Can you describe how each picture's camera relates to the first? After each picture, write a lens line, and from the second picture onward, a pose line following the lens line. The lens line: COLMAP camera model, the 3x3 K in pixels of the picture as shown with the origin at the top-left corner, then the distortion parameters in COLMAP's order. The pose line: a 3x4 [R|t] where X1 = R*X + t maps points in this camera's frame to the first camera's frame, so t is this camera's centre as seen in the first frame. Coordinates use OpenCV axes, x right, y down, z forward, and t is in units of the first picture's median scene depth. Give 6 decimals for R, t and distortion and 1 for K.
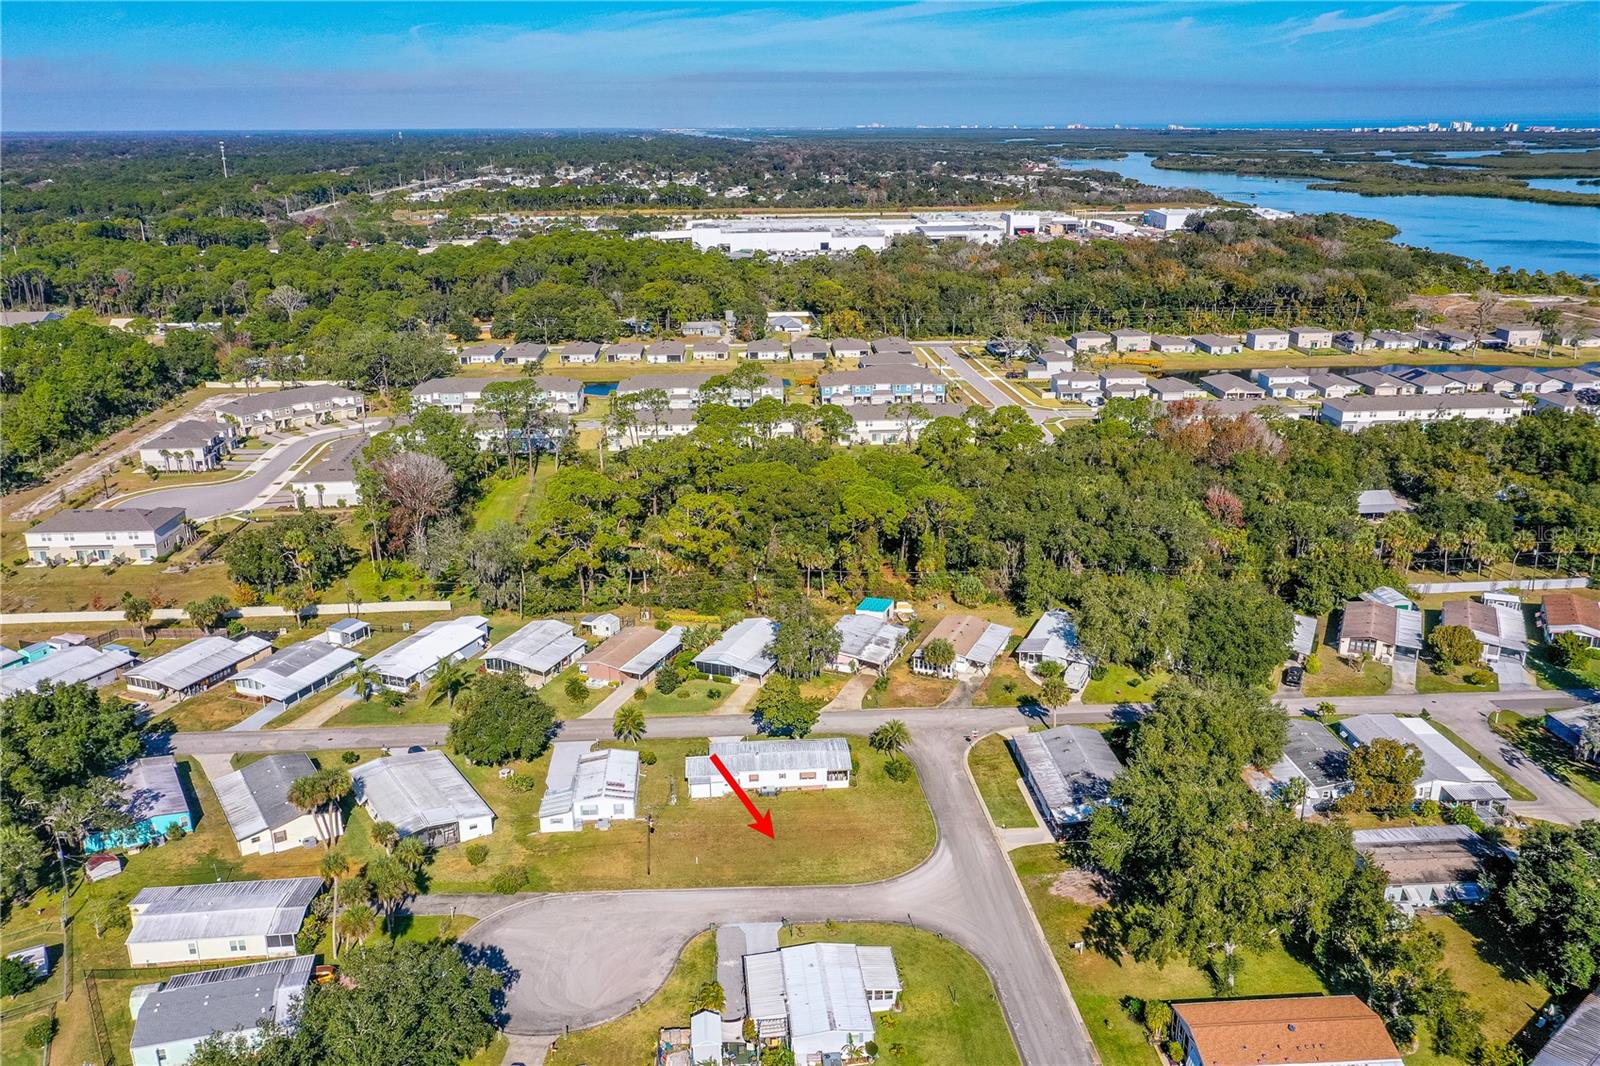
lens RADIAL K [[1300.6, 0, 802.6], [0, 1300.6, 574.3], [0, 0, 1]] dist [-0.002416, 0.004474]
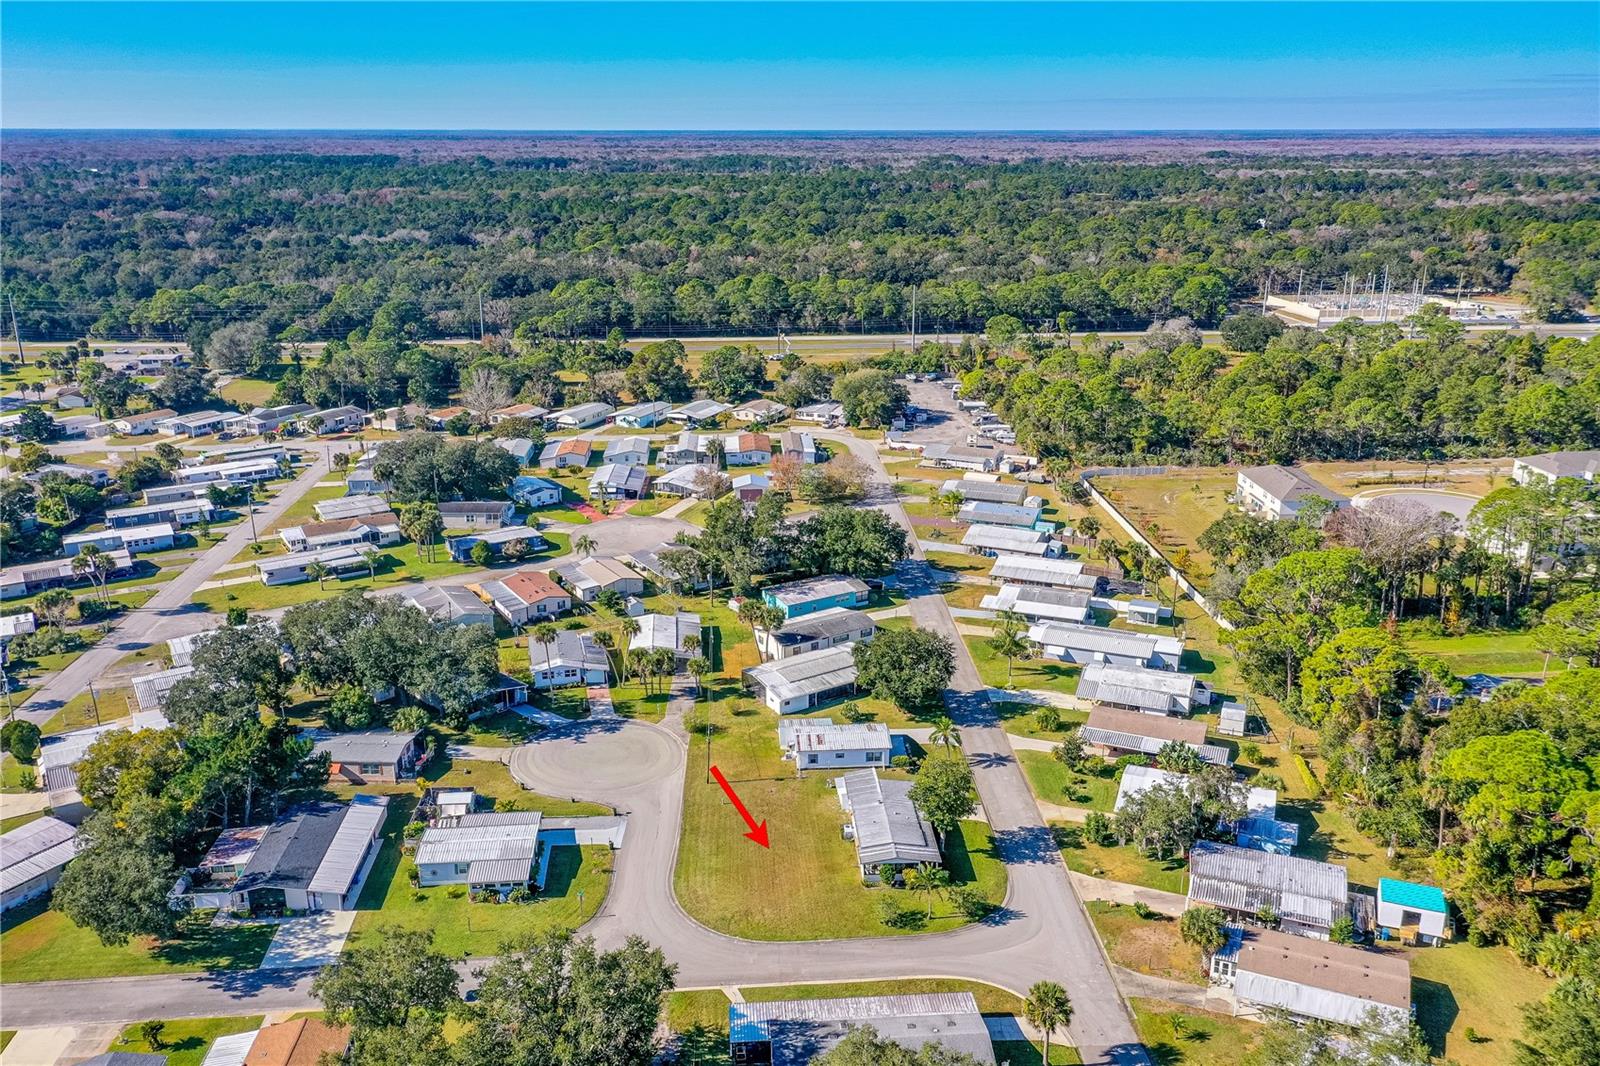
lens RADIAL K [[1270.4, 0, 826.1], [0, 1270.4, 530.0], [0, 0, 1]] dist [-0.000974, -0.004171]
pose [[0.018267, 0.319030, -0.947569, 0.795536], [-0.331939, 0.895908, 0.295238, -0.309055], [0.943124, 0.309142, 0.122264, 0.798670]]
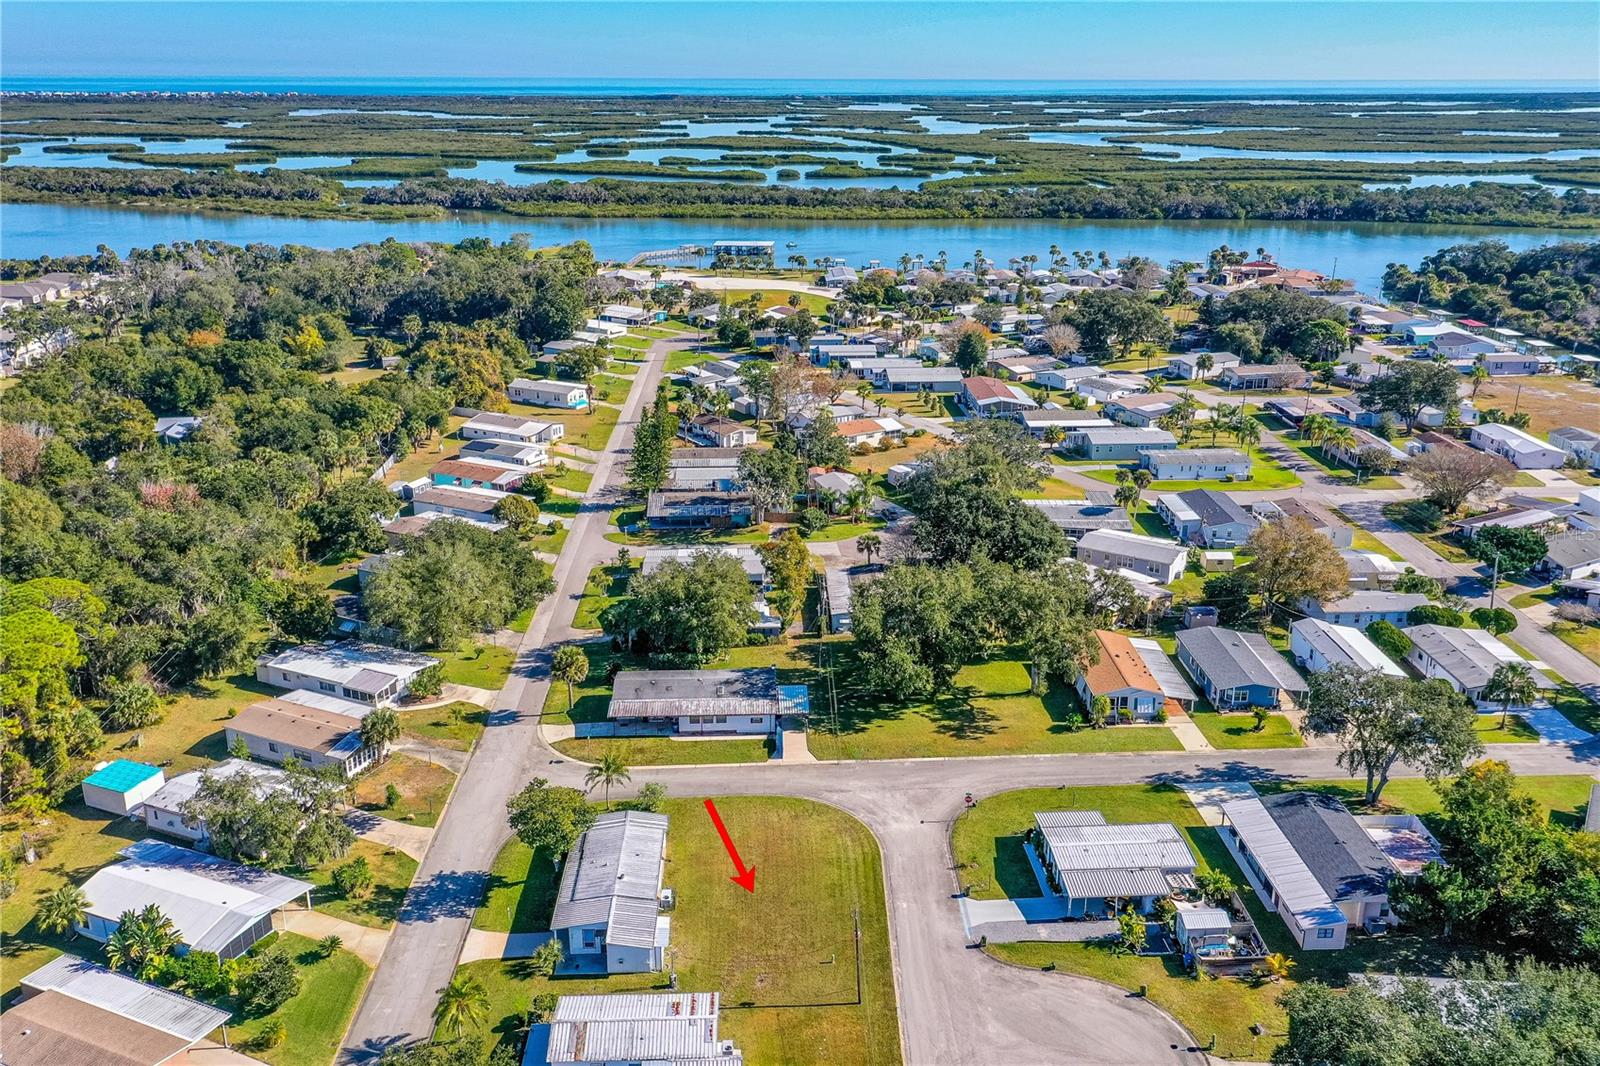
lens RADIAL K [[1300.6, 0, 802.6], [0, 1300.6, 574.3], [0, 0, 1]] dist [-0.002416, 0.004474]
pose [[0.026899, -0.345107, 0.938178, -0.651107], [0.329469, 0.889138, 0.317621, -0.211520], [-0.943783, 0.300557, 0.137619, 0.767036]]
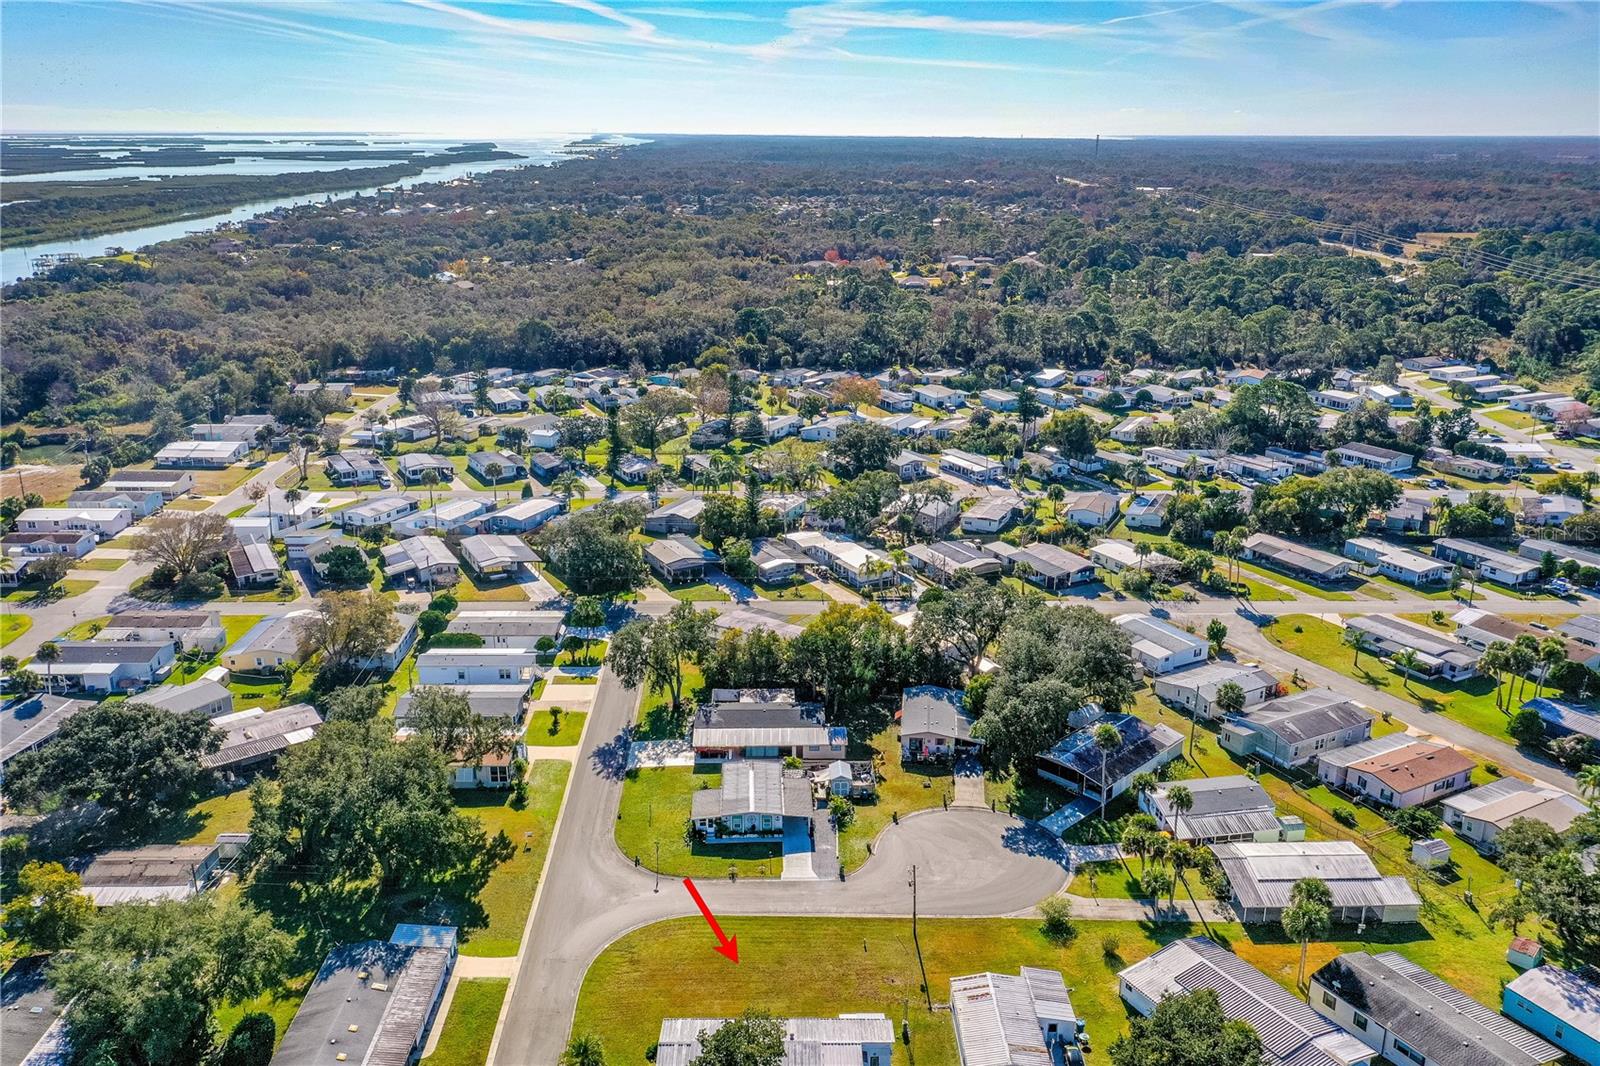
lens RADIAL K [[1270.4, 0, 826.1], [0, 1270.4, 530.0], [0, 0, 1]] dist [-0.000974, -0.004171]
pose [[-0.999398, -0.003965, 0.034464, -0.078389], [0.017232, 0.805478, 0.592376, -0.493265], [-0.030109, 0.592613, -0.804924, 1.404408]]
